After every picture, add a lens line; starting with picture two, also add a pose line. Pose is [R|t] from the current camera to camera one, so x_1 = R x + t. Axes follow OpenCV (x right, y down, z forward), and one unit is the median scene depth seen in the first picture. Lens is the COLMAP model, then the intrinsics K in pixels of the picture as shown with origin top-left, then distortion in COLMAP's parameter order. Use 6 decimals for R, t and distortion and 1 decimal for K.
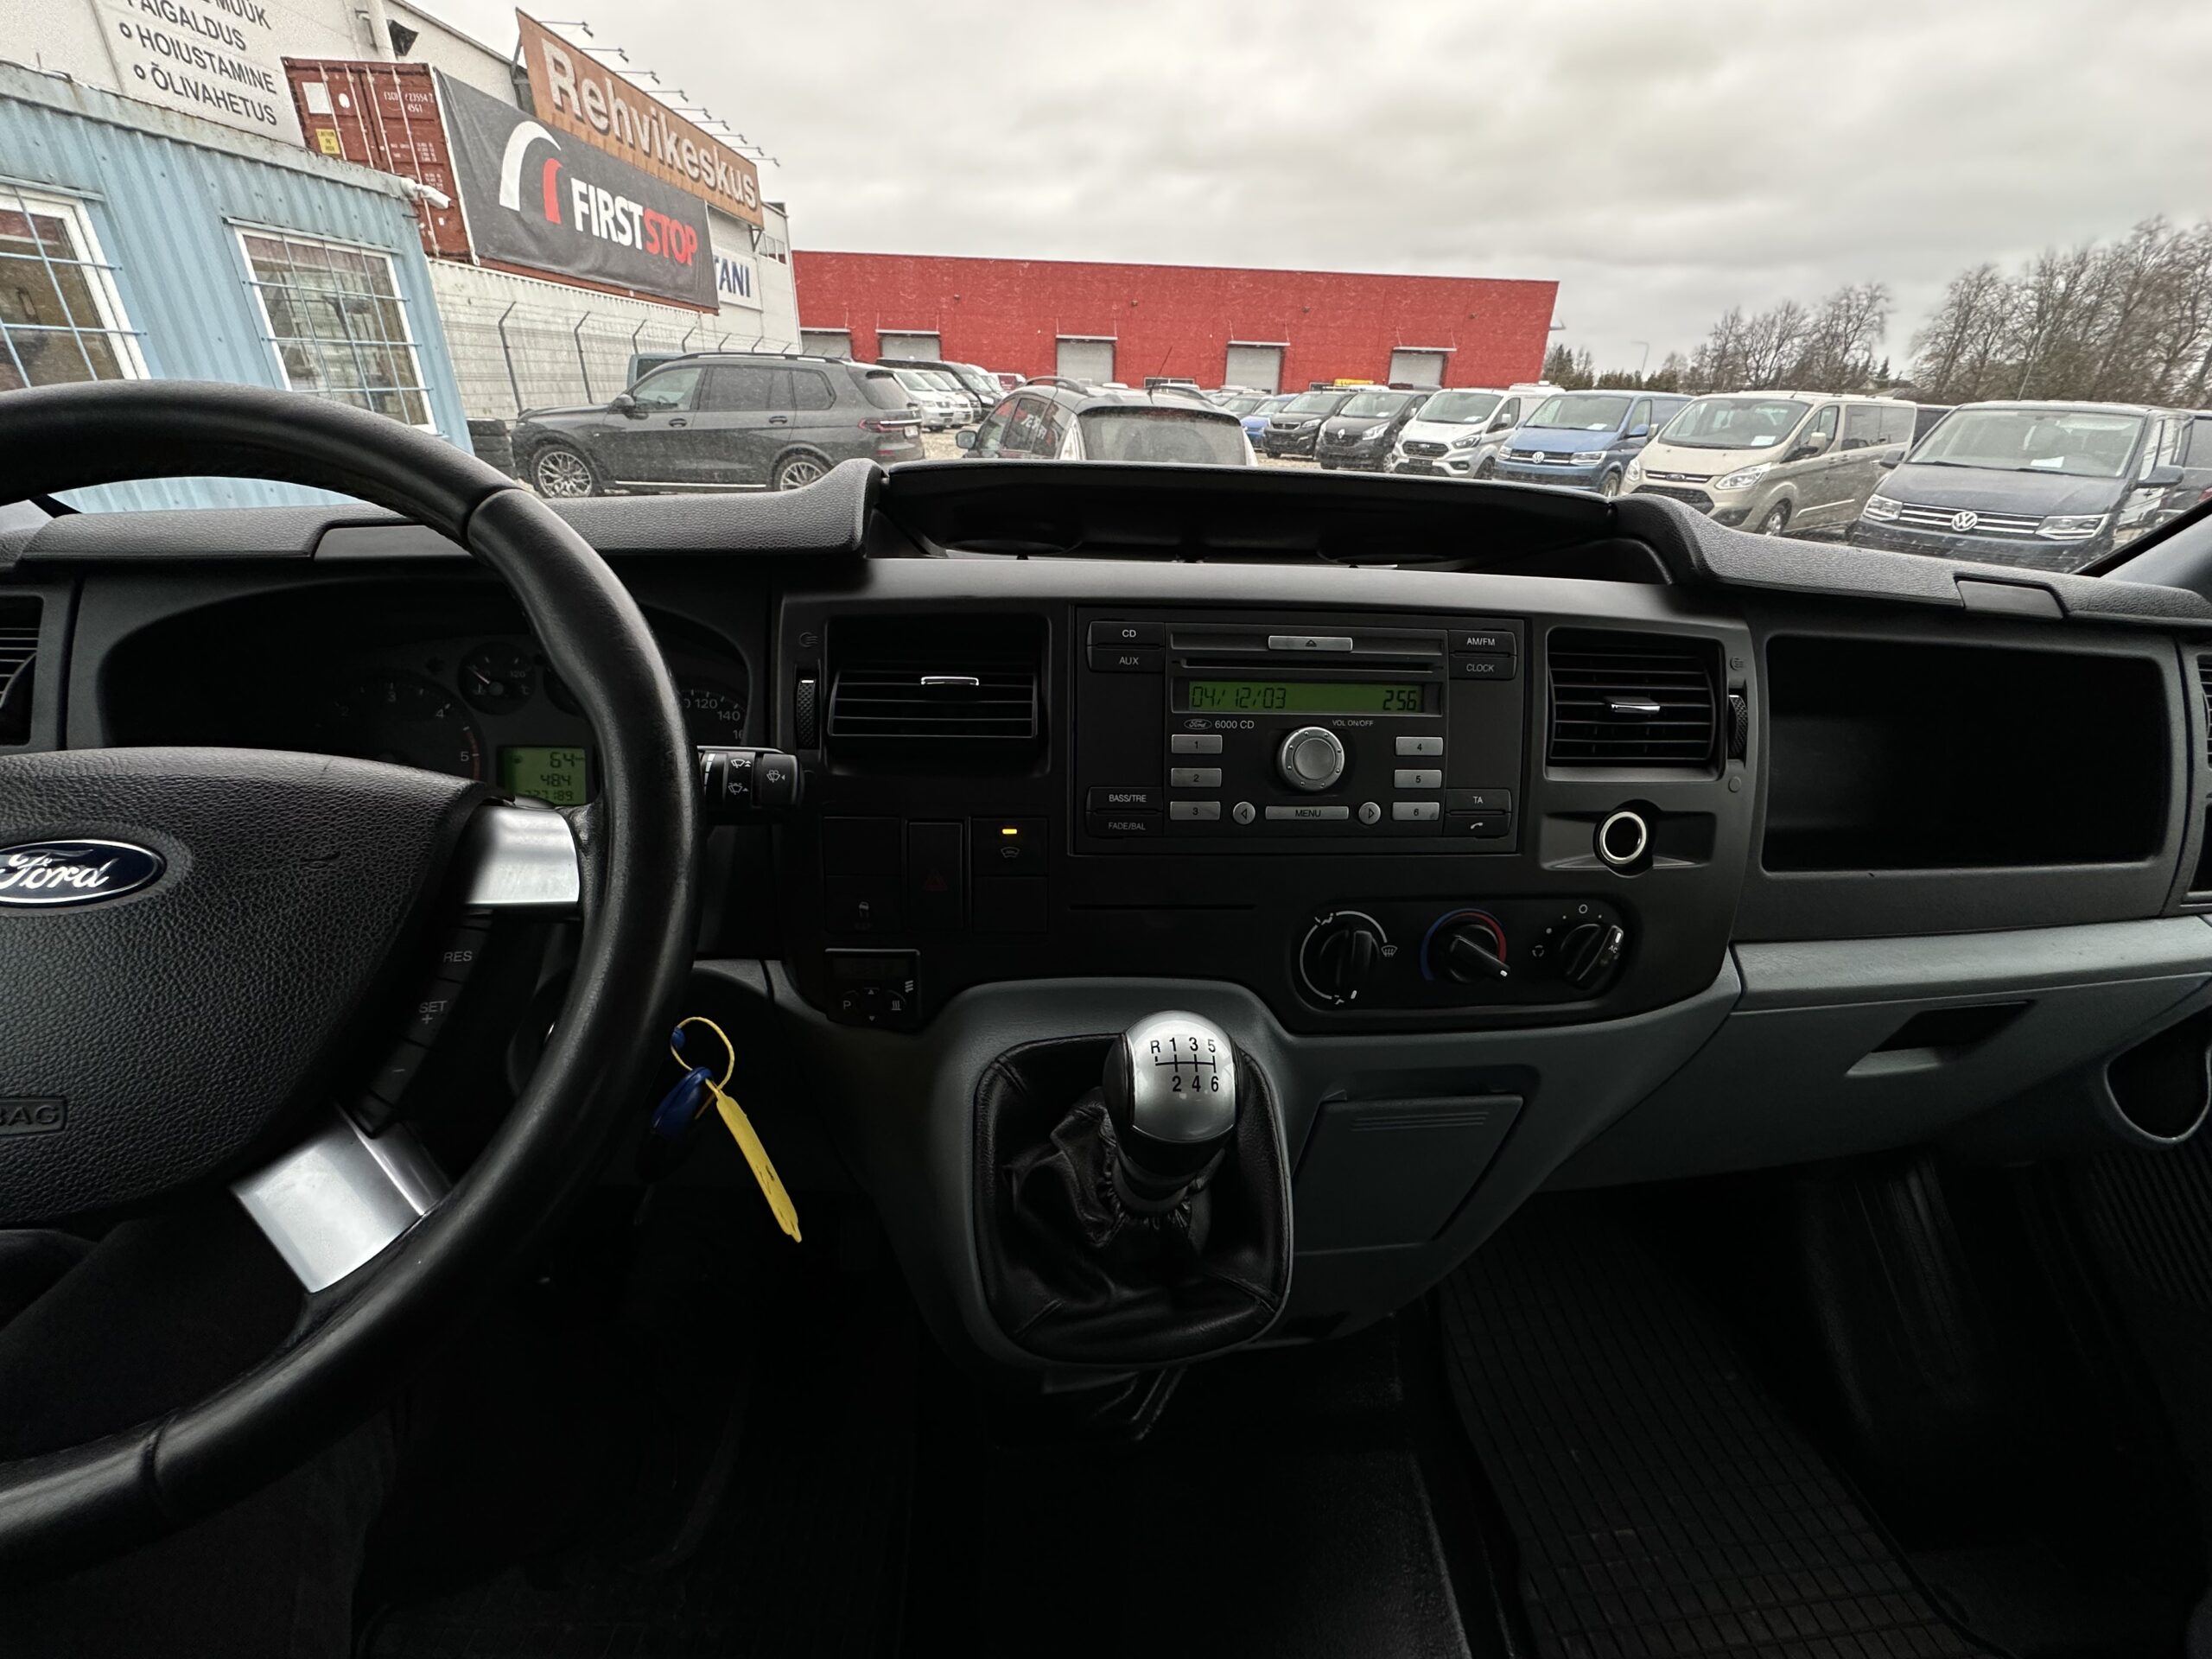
lens RADIAL K [[921.5, 0, 1104.5], [0, 921.5, 841.0], [0, 0, 1]] dist [-0.007230, 0.001173]
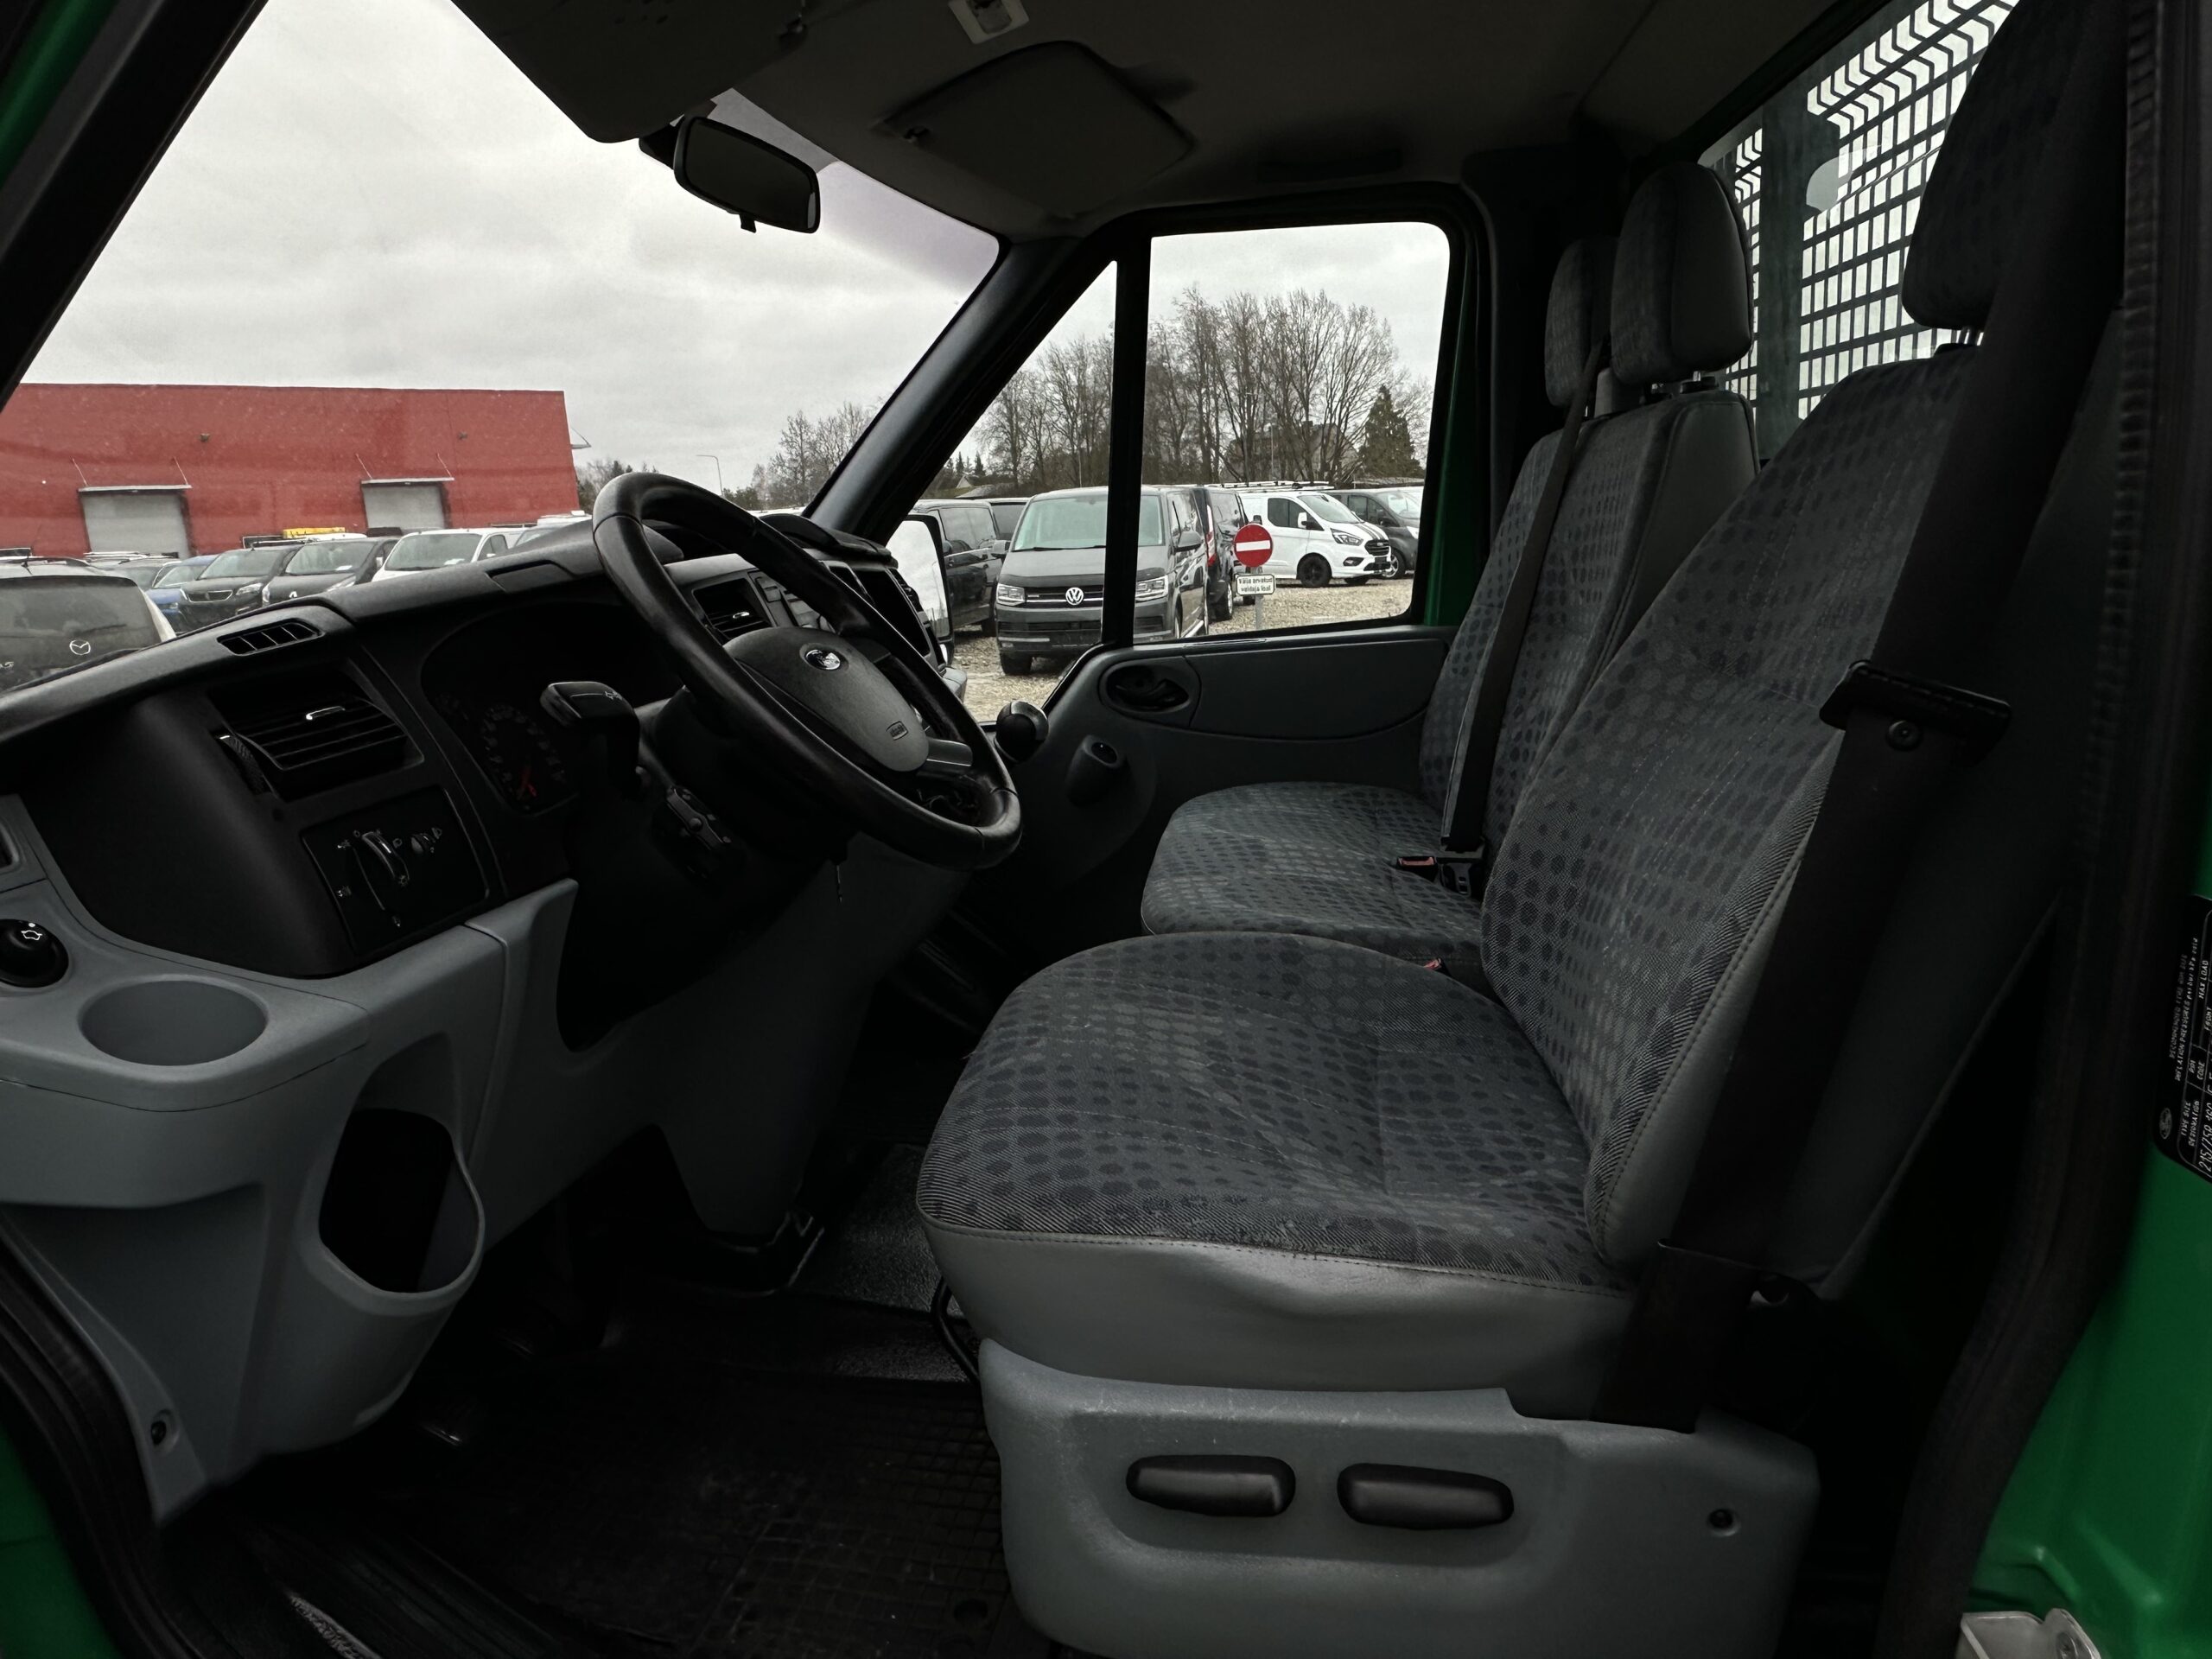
lens RADIAL K [[1444.2, 0, 1099.4], [0, 1444.2, 876.0], [0, 0, 1]] dist [-0.005117, 0.002267]
pose [[0.751243, -0.224660, 0.620614, -0.036196], [0.353412, 0.931055, -0.090760, 0.116868], [-0.557435, 0.287515, 0.778846, -0.236484]]
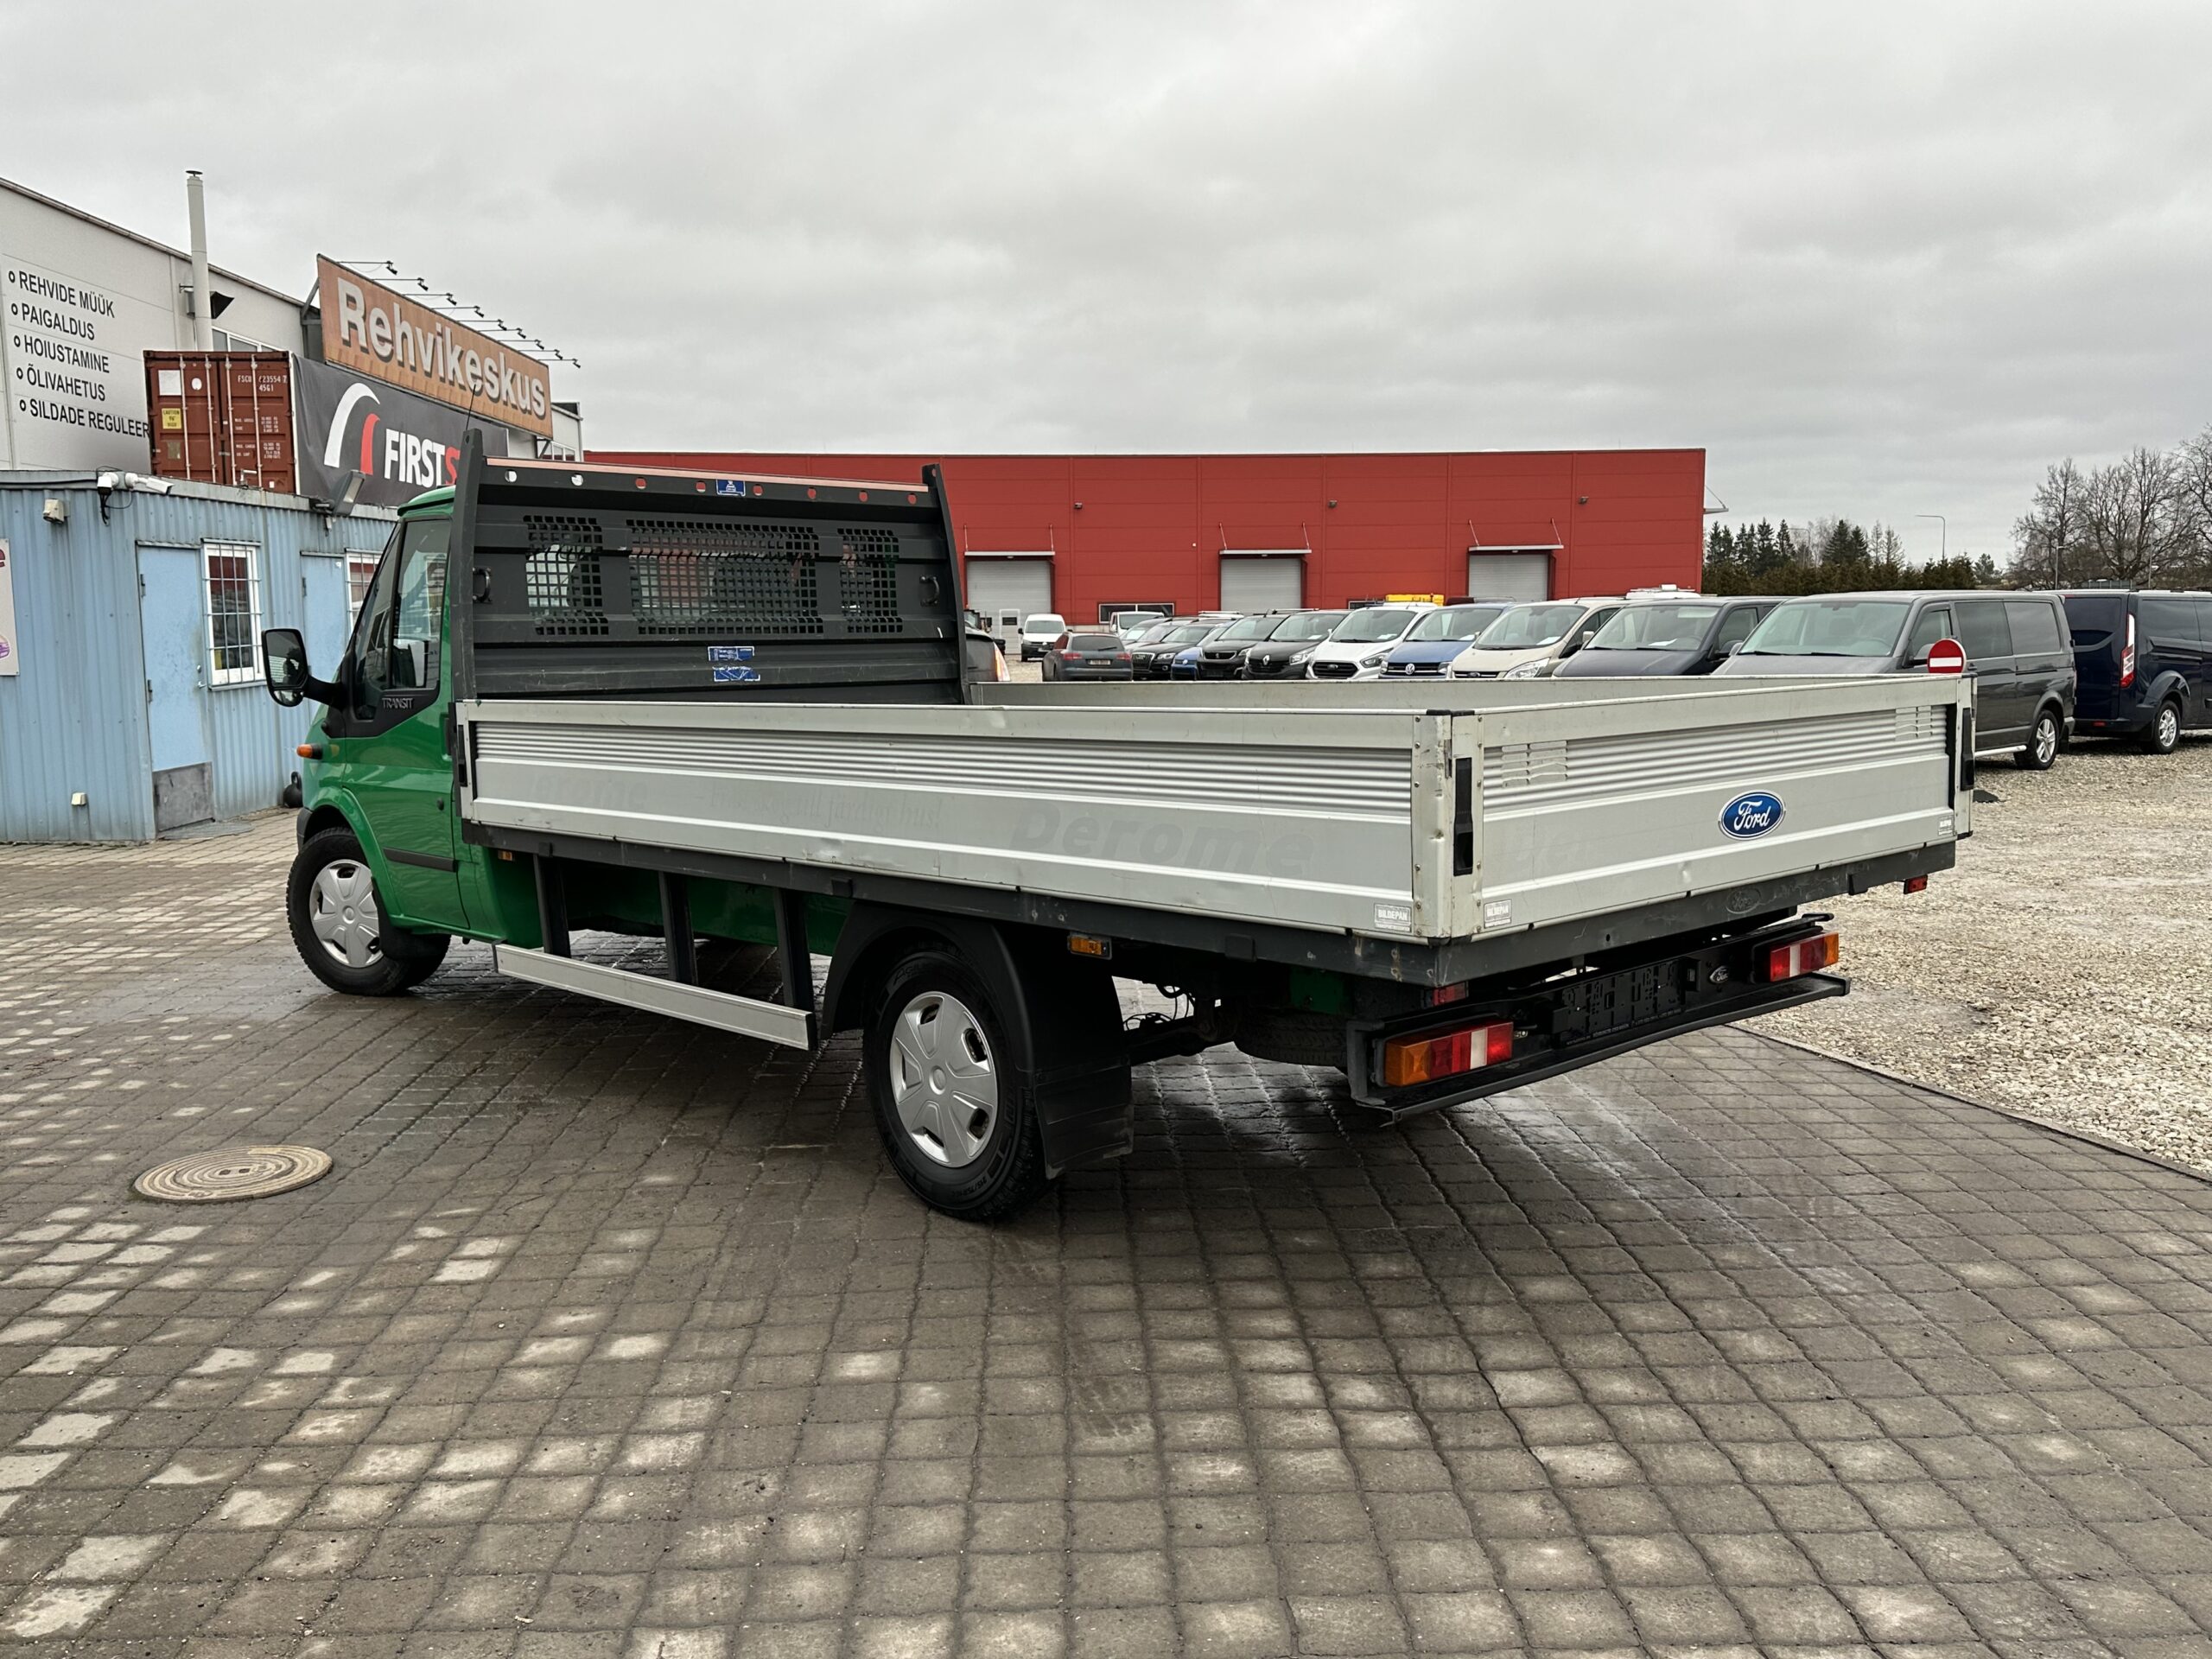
lens RADIAL K [[1803.4, 0, 1105.6], [0, 1803.4, 851.4], [0, 0, 1]] dist [0.067333, -0.088279]
pose [[0.999266, -0.037253, 0.008969, 0.085215], [0.038152, 0.945569, -0.323176, 0.241298], [0.003559, 0.323281, 0.946296, -0.485995]]
